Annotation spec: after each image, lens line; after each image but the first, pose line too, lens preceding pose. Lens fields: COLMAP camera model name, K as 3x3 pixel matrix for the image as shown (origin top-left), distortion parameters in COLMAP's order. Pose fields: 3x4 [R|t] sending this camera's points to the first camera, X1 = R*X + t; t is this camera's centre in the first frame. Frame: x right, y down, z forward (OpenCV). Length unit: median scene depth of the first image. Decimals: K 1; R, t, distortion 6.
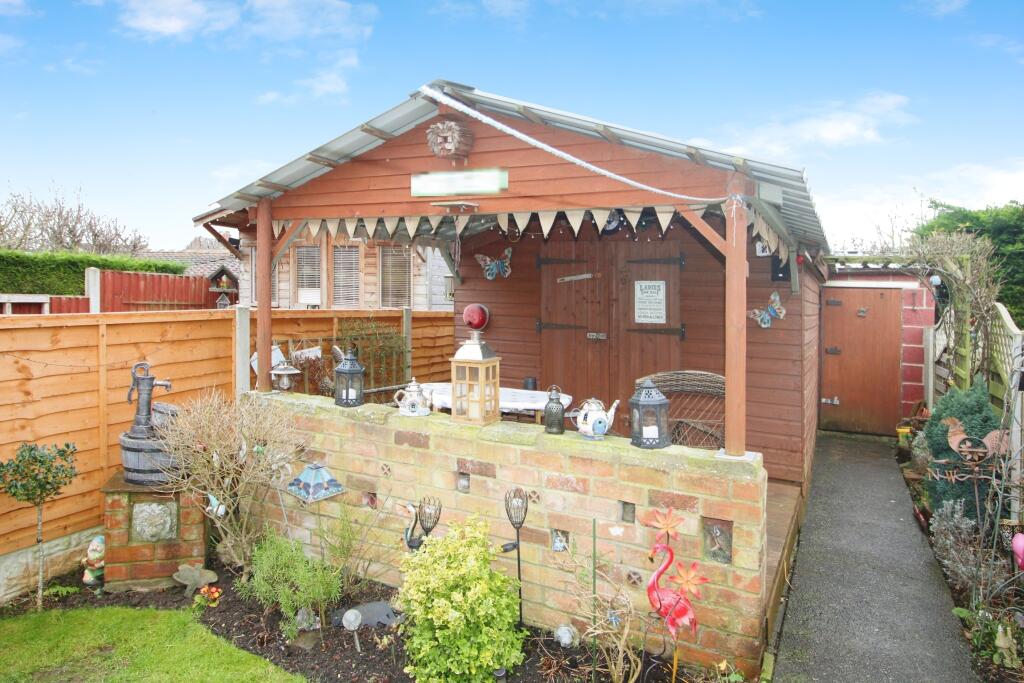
lens RADIAL K [[665.4, 0, 512.1], [0, 665.4, 360.1], [0, 0, 1]] dist [0.004936, 0.000816]
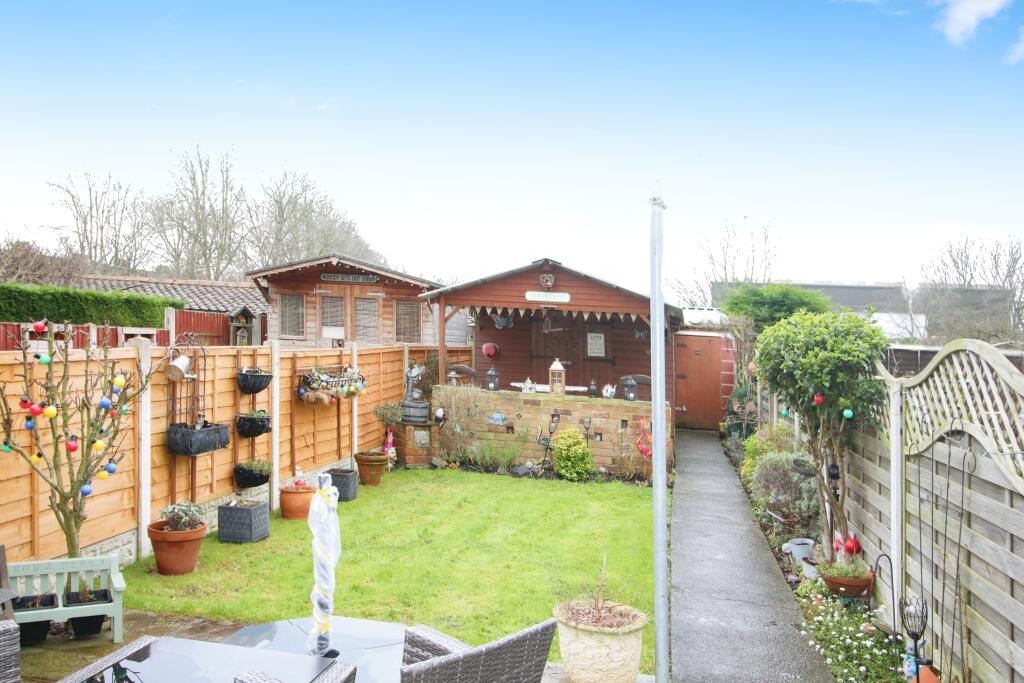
lens RADIAL K [[852.7, 0, 511.9], [0, 852.7, 340.8], [0, 0, 1]] dist [-0.007666, 0.000044]
pose [[0.963773, 0.020825, 0.265910, -0.663933], [-0.001180, 0.997271, -0.073825, 0.078737], [-0.266721, 0.070836, 0.961167, -1.247332]]
